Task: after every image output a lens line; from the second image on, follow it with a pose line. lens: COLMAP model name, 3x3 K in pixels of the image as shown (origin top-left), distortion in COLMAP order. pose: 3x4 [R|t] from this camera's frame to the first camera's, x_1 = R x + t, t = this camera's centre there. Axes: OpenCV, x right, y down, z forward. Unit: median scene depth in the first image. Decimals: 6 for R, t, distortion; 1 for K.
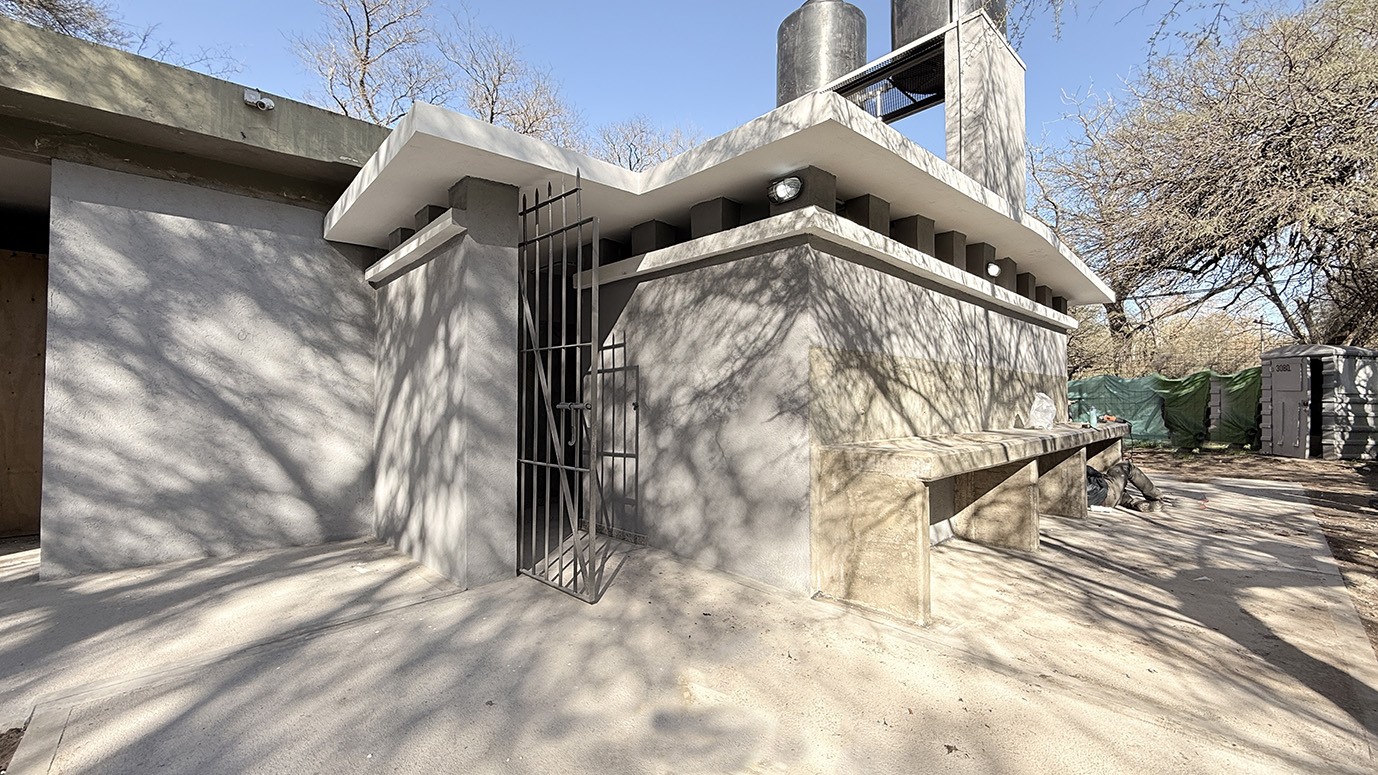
lens RADIAL K [[544.1, 0, 683.8], [0, 544.1, 381.1], [0, 0, 1]] dist [-0.002406, -0.000387]
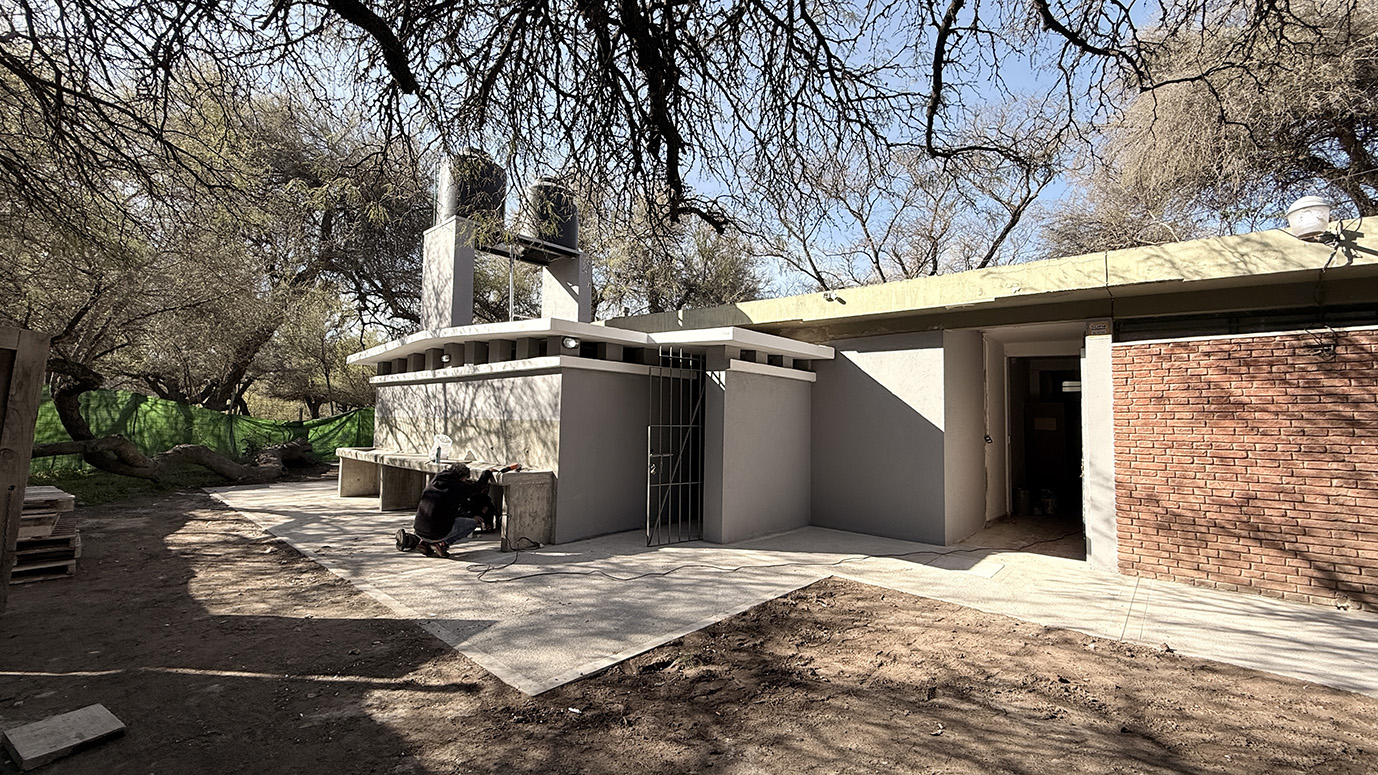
lens RADIAL K [[544.1, 0, 683.6], [0, 544.1, 395.0], [0, 0, 1]] dist [-0.002406, -0.000387]
pose [[0.083576, -0.053800, -0.995048, 2.189578], [0.011983, 0.998524, -0.052981, -0.000742], [0.996429, -0.007496, 0.084098, 1.532491]]
